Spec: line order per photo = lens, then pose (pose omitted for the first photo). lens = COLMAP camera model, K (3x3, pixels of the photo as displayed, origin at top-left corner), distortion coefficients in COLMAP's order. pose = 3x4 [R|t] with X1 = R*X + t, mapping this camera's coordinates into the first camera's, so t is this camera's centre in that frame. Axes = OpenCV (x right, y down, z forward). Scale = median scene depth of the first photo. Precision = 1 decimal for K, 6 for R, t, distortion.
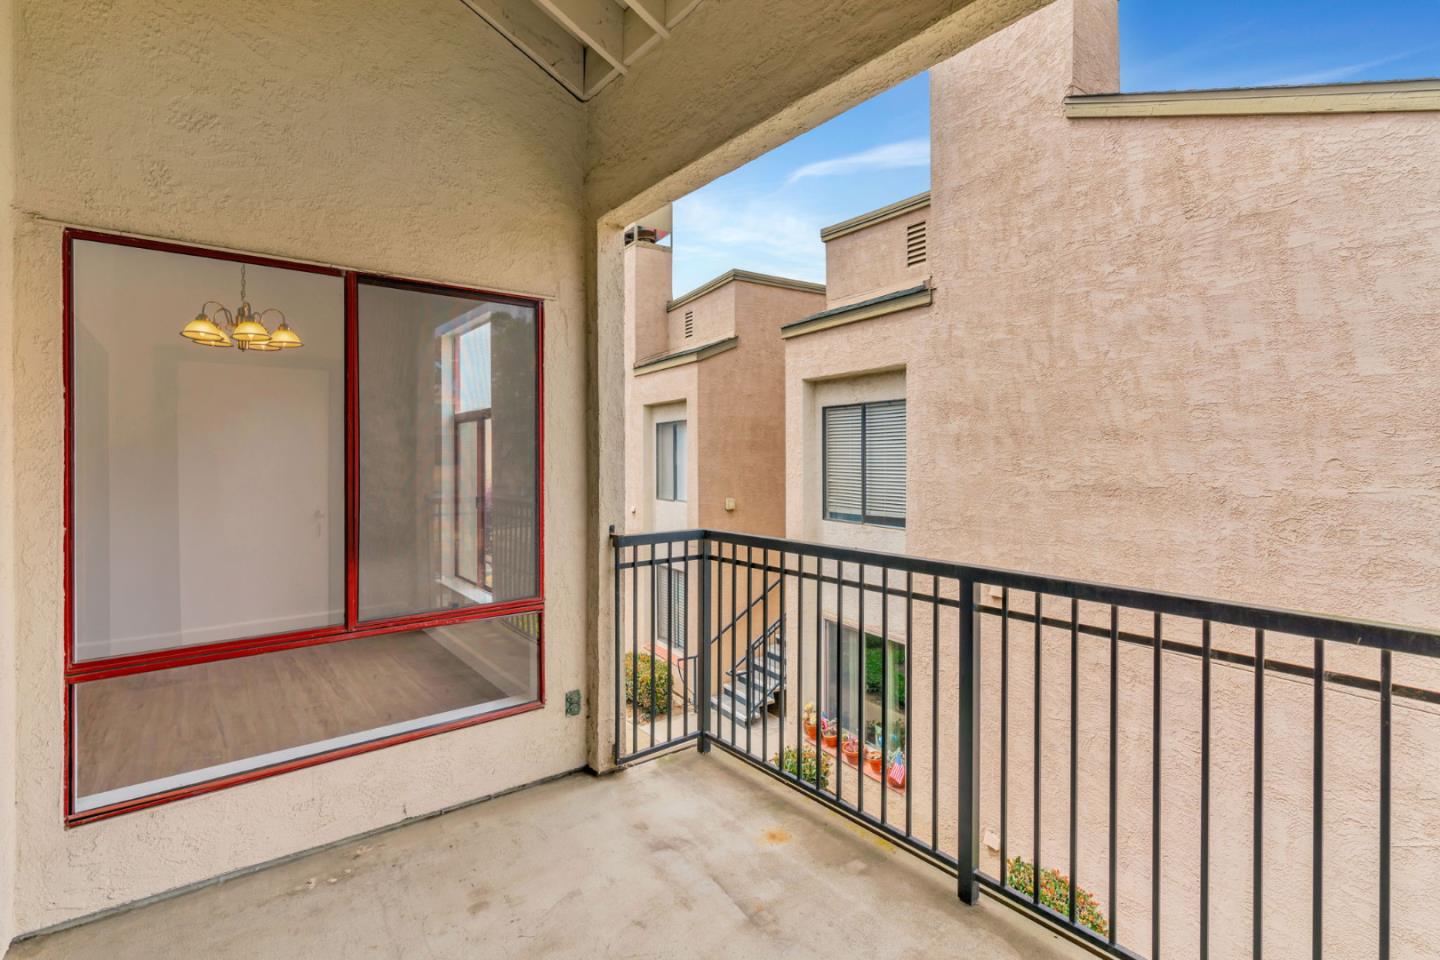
lens RADIAL K [[655.8, 0, 724.0], [0, 655.8, 457.9], [0, 0, 1]] dist [-0.016808, 0.008635]
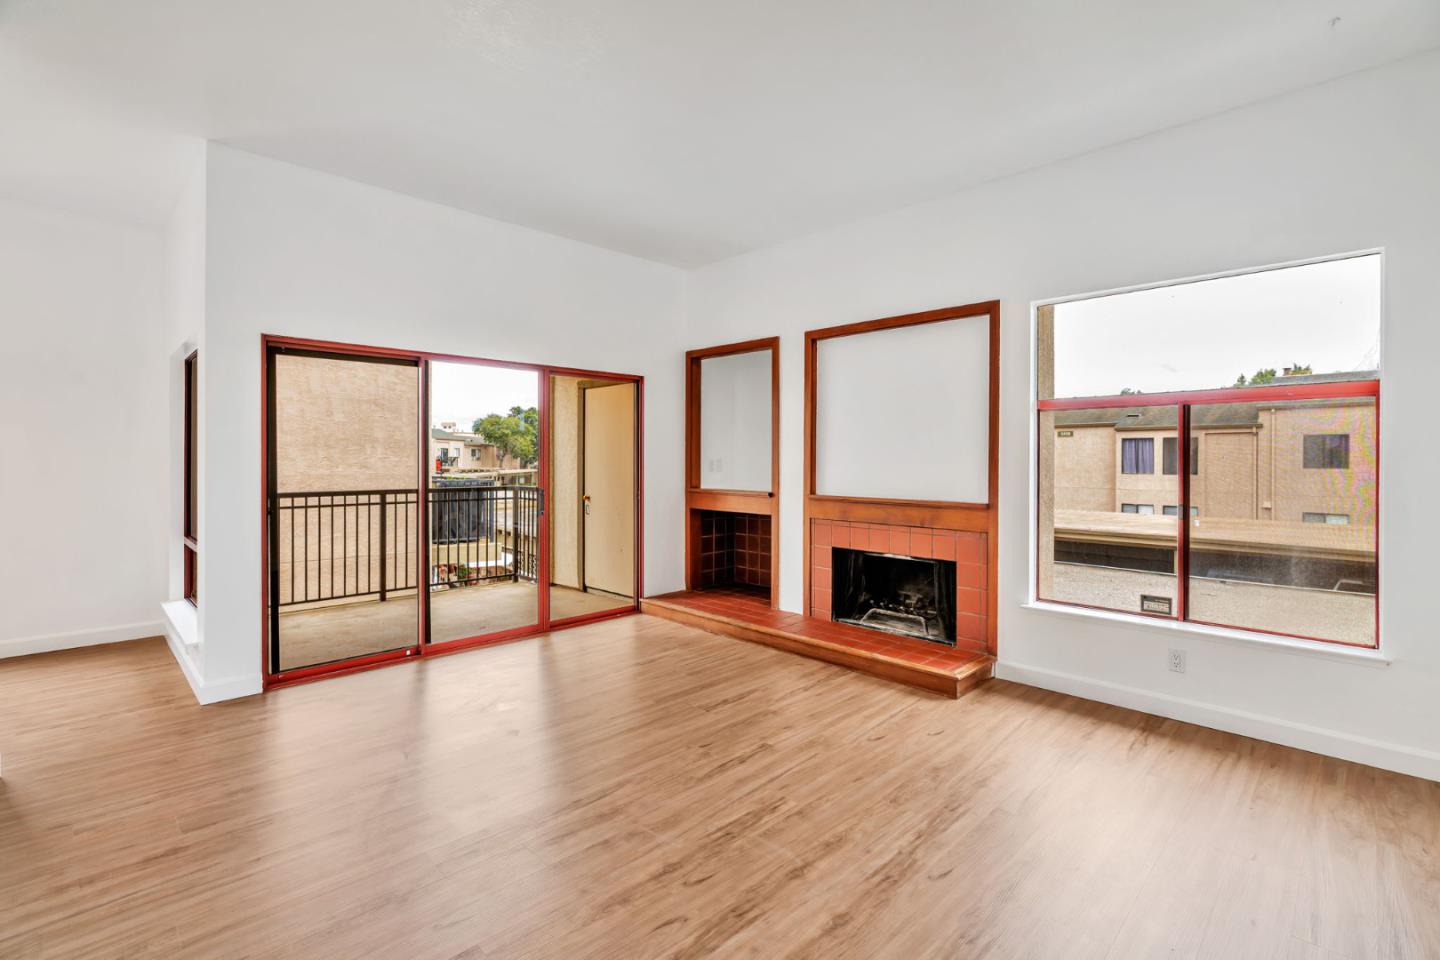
lens RADIAL K [[655.8, 0, 724.0], [0, 655.8, 457.9], [0, 0, 1]] dist [-0.016808, 0.008635]
pose [[-0.106467, 0.004179, 0.994307, -1.268668], [0.002717, 0.999989, -0.003912, 0.015017], [-0.994313, 0.002285, -0.106477, -0.111679]]
